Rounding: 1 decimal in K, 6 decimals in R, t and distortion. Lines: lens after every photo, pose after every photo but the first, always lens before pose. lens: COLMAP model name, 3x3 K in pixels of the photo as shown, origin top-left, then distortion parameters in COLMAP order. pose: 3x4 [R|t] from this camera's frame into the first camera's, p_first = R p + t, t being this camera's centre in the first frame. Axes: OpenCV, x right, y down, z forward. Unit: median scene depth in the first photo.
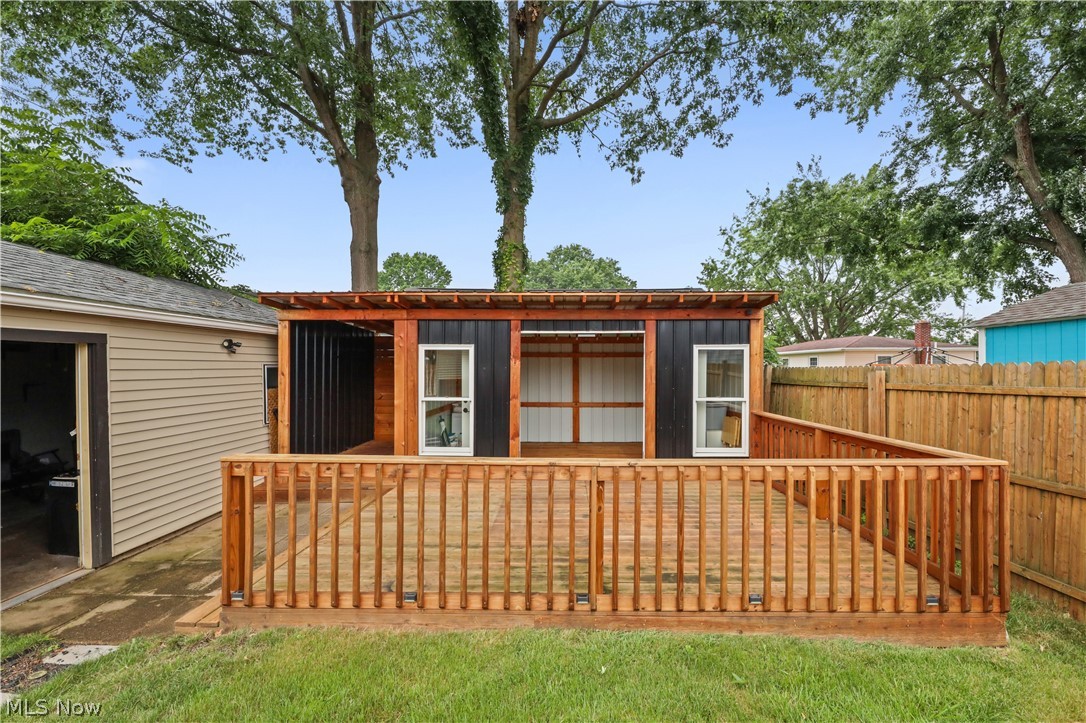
lens RADIAL K [[425.2, 0, 541.9], [0, 425.2, 370.7], [0, 0, 1]] dist [0.003951, -0.000370]
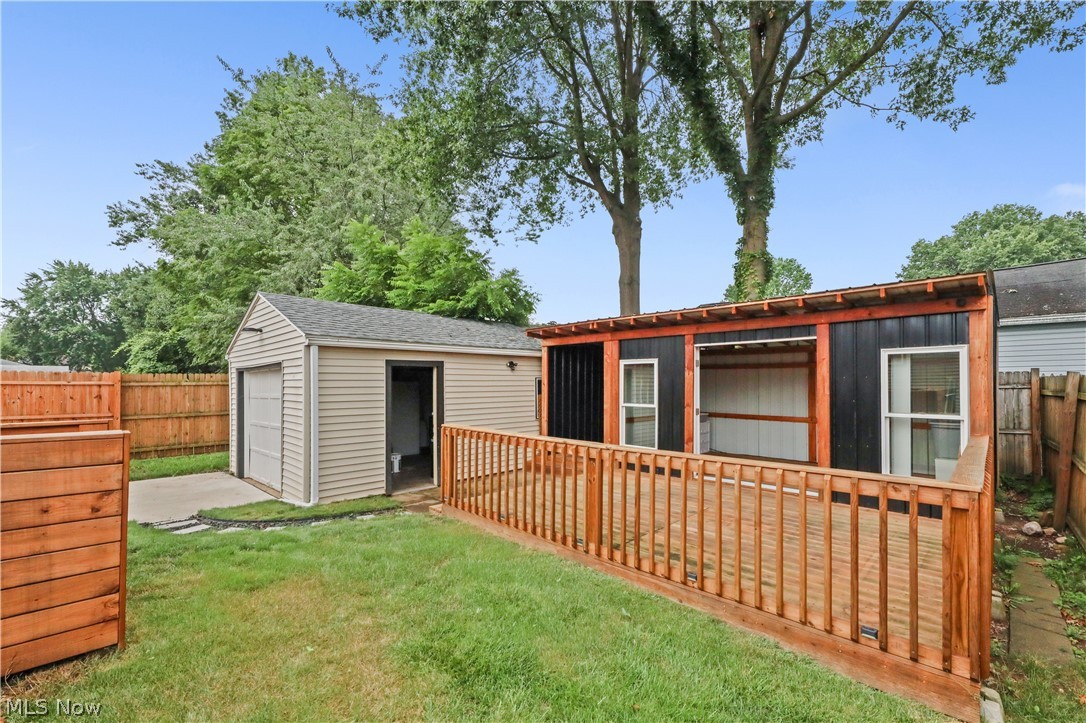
lens RADIAL K [[443.2, 0, 581.7], [0, 443.2, 381.5], [0, 0, 1]] dist [0.002210, -0.000717]
pose [[0.754926, -0.003210, -0.655802, 0.464863], [-0.003314, 0.999957, -0.008710, 0.012072], [0.655801, 0.008749, 0.754883, -0.040007]]
